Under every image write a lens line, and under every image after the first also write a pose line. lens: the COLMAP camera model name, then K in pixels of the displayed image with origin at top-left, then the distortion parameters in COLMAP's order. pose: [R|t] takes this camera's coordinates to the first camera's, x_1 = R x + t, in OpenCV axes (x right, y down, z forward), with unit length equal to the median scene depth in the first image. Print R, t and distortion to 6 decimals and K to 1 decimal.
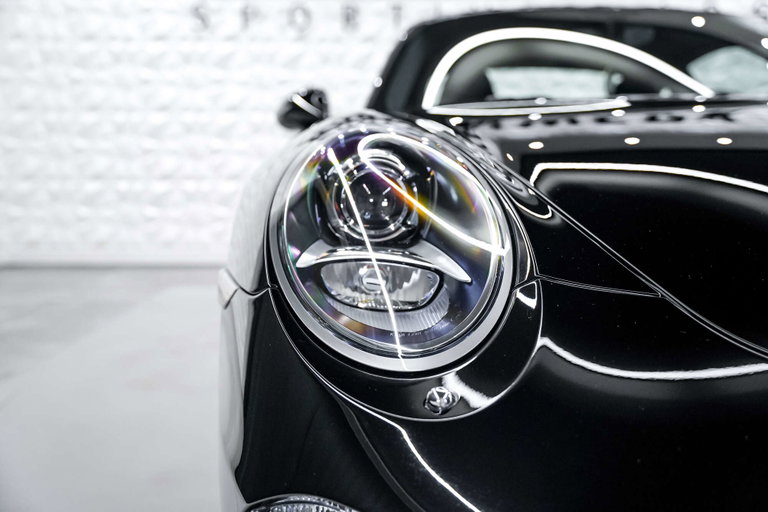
lens RADIAL K [[780.4, 0, 384.0], [0, 780.4, 256.0], [0, 0, 1]] dist [0.007206, 0.313105]
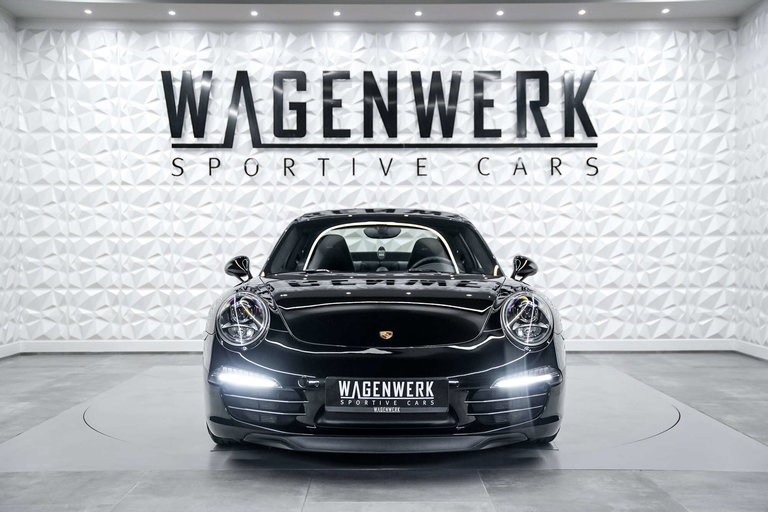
lens RADIAL K [[991.6, 0, 384.0], [0, 991.6, 256.0], [0, 0, 1]] dist [0.137722, 0.003165]
pose [[1.000000, 0.000299, -0.000004, 0.142635], [-0.000297, 0.994247, -0.107108, 0.036355], [-0.000028, 0.107108, 0.994247, -0.817147]]
